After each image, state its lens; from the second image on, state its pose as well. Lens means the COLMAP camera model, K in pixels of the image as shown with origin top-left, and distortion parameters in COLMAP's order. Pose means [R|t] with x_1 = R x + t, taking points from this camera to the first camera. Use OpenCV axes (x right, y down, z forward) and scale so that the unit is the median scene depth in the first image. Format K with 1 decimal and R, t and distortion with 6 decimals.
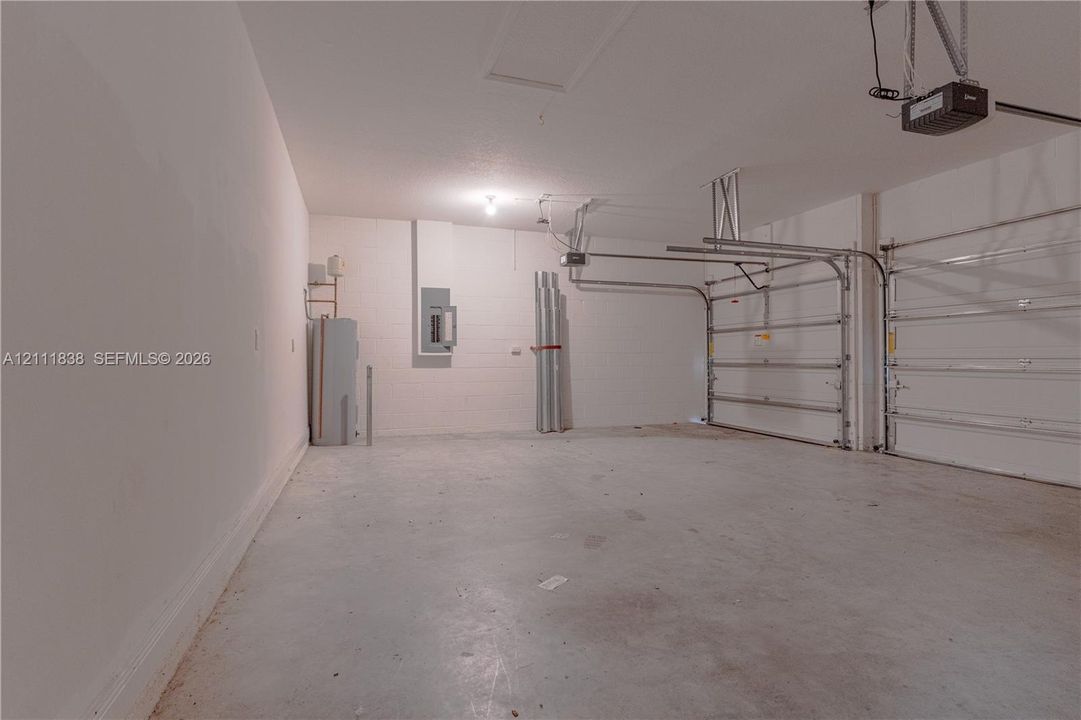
lens RADIAL K [[511.3, 0, 535.3], [0, 511.3, 357.6], [0, 0, 1]] dist [0.000319, 0.000848]
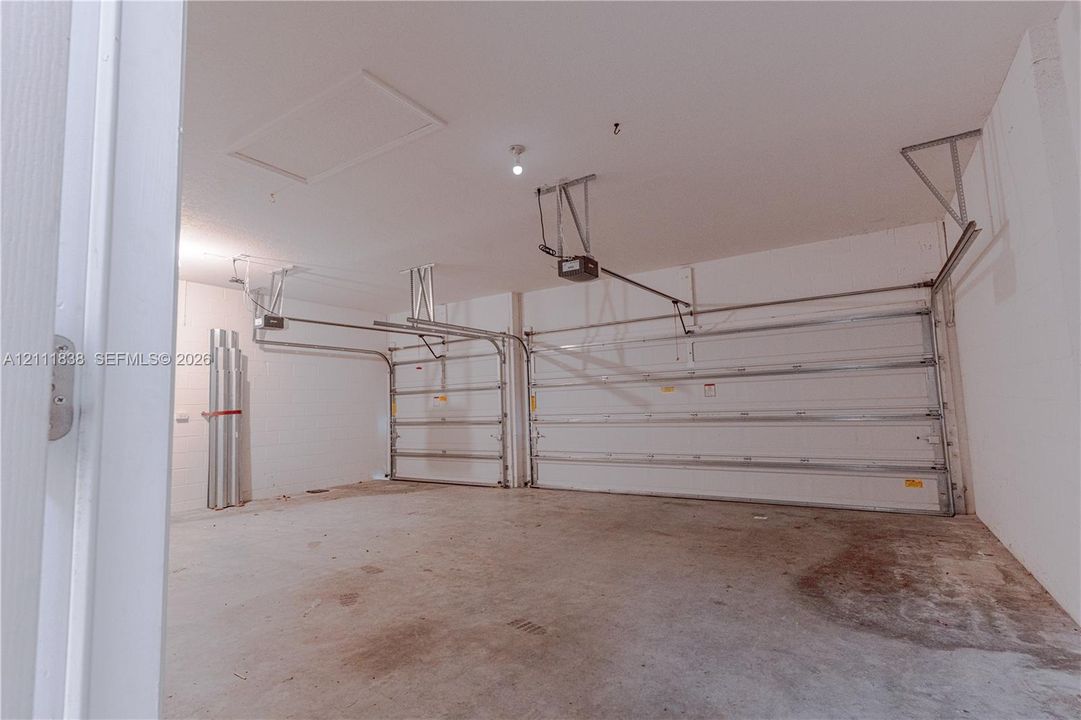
lens RADIAL K [[511.3, 0, 535.3], [0, 511.3, 357.6], [0, 0, 1]] dist [0.000319, 0.000848]
pose [[0.789370, 0.037595, 0.612766, -0.127592], [0.027457, 0.994963, -0.096414, -0.018521], [-0.613303, 0.092931, 0.784361, -0.073905]]
